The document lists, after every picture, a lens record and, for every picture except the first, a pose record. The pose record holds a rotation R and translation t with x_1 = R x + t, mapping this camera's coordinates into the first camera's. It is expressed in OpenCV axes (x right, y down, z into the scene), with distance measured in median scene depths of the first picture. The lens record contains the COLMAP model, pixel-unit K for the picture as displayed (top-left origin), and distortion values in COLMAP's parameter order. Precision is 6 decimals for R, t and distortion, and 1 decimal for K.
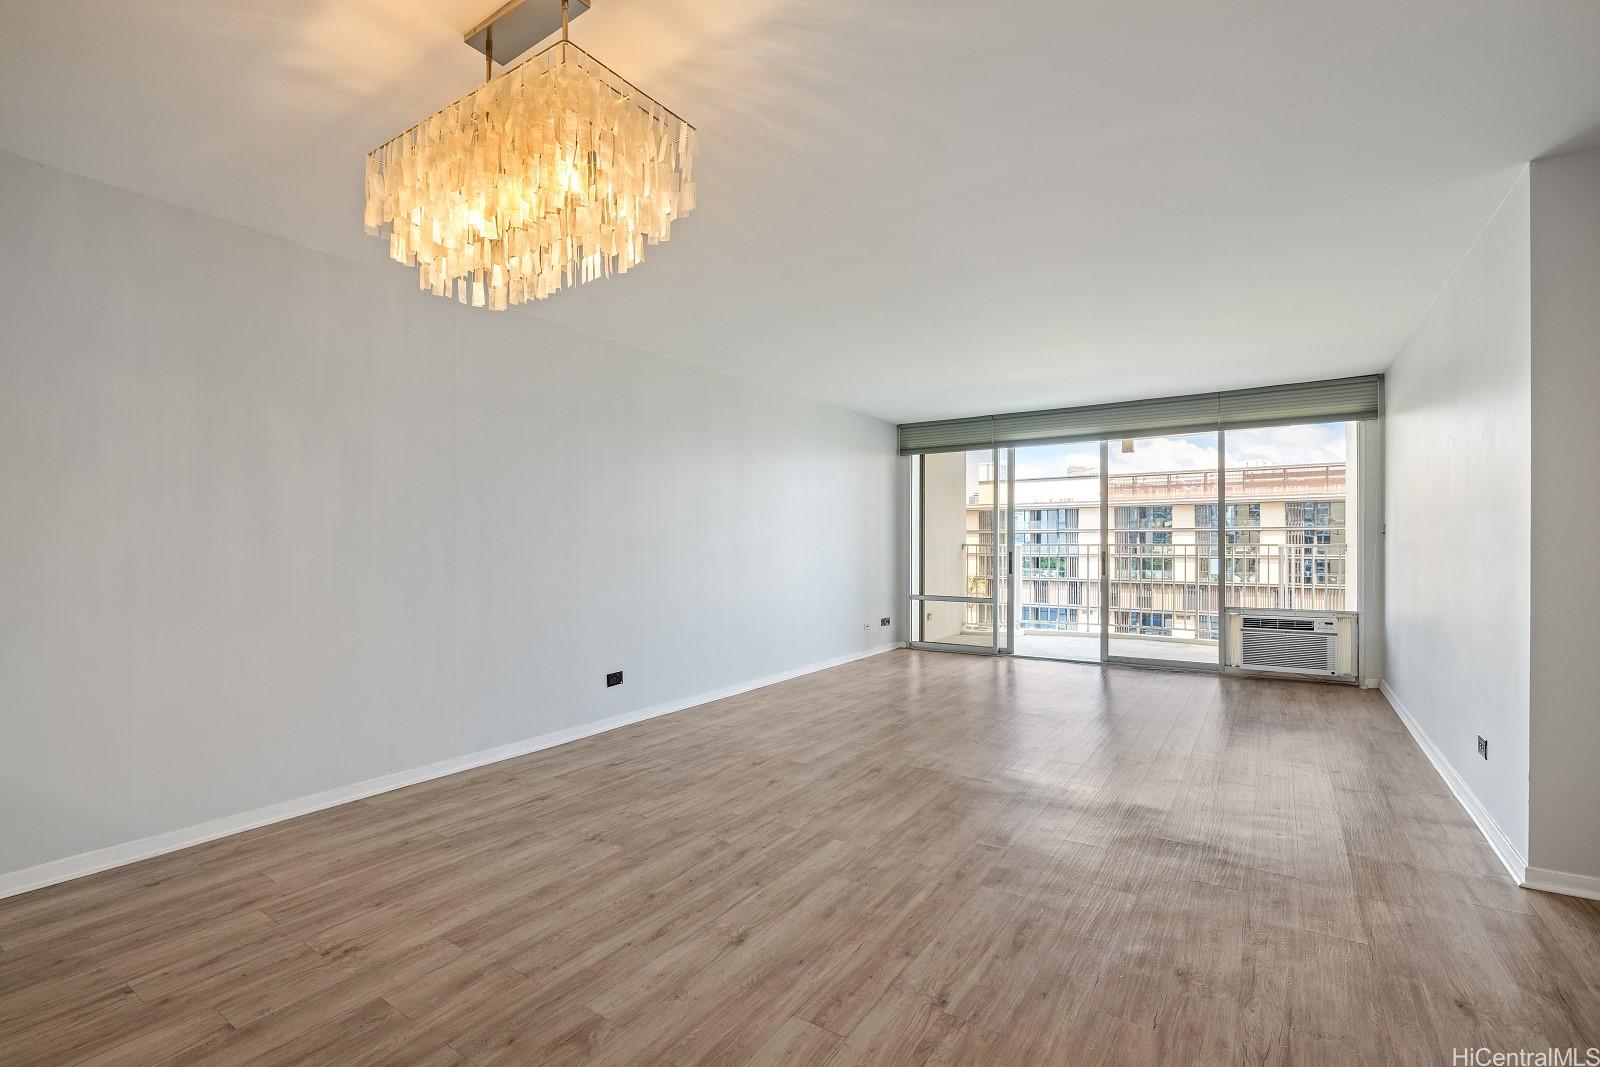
lens RADIAL K [[708.9, 0, 811.0], [0, 708.9, 547.3], [0, 0, 1]] dist [-0.006432, 0.000090]
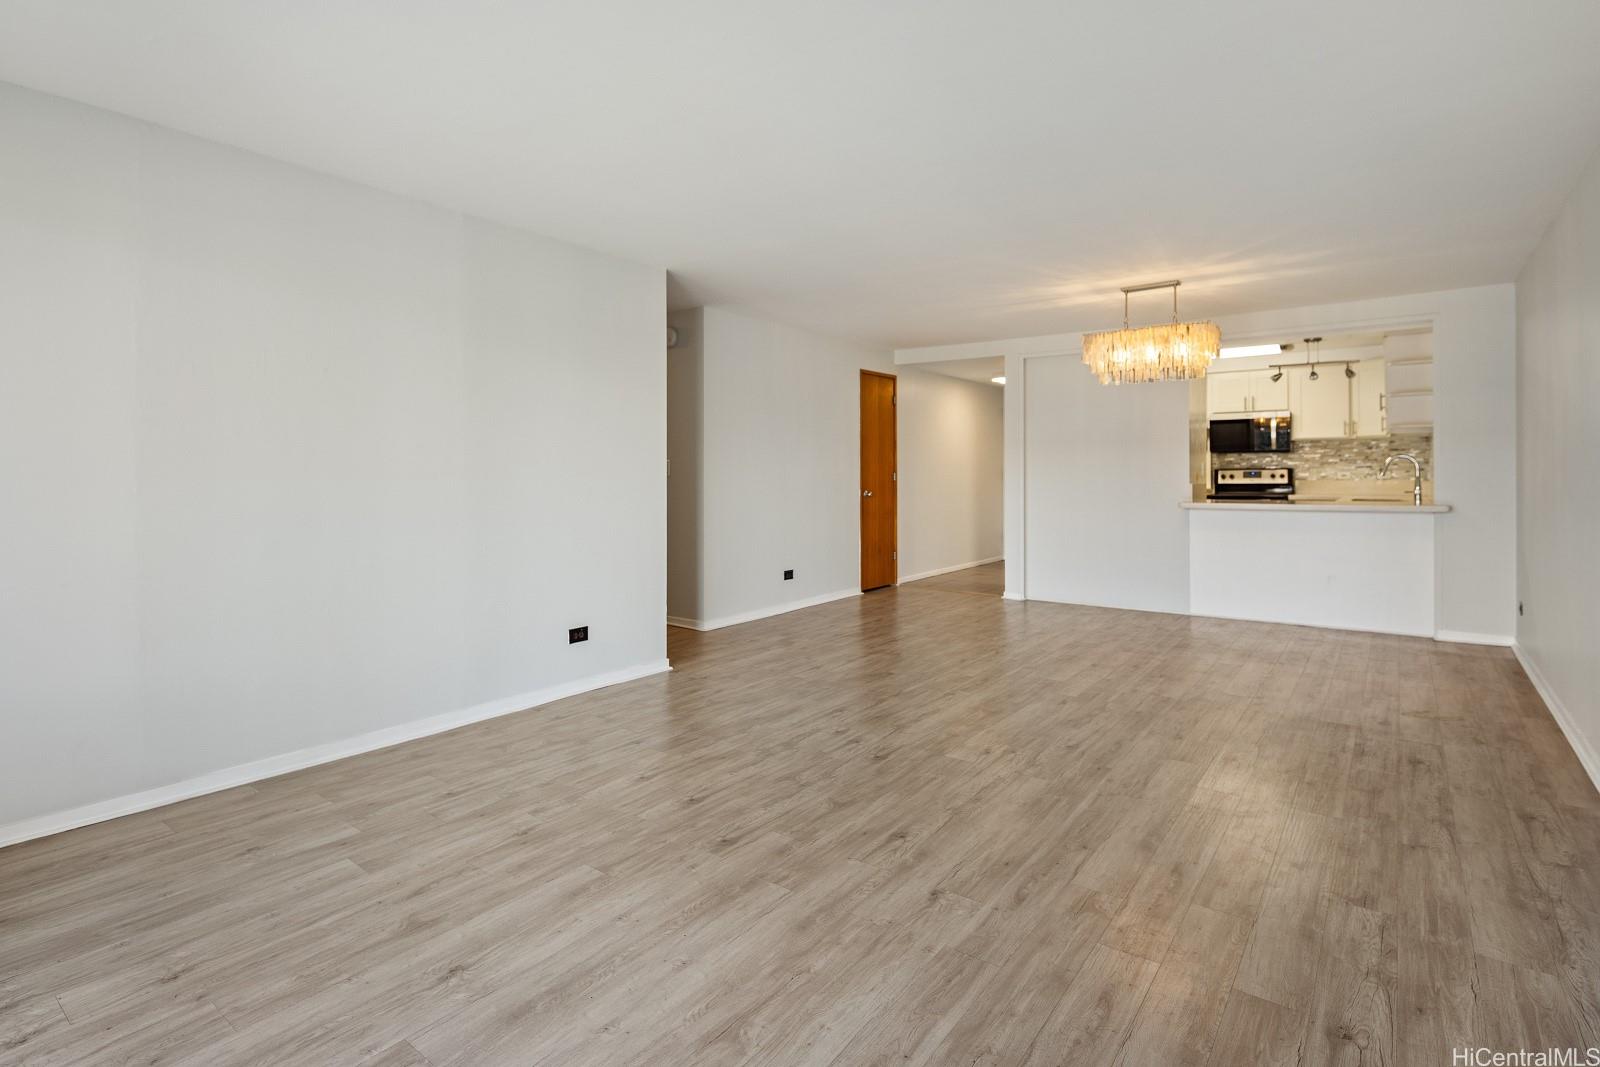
lens RADIAL K [[780.5, 0, 799.6], [0, 780.5, 465.9], [0, 0, 1]] dist [-0.000551, -0.000513]
pose [[-0.997201, 0.006125, 0.074514, 0.210910], [0.005949, 0.999979, -0.002587, -0.013547], [-0.074528, -0.002137, -0.997217, 1.196990]]
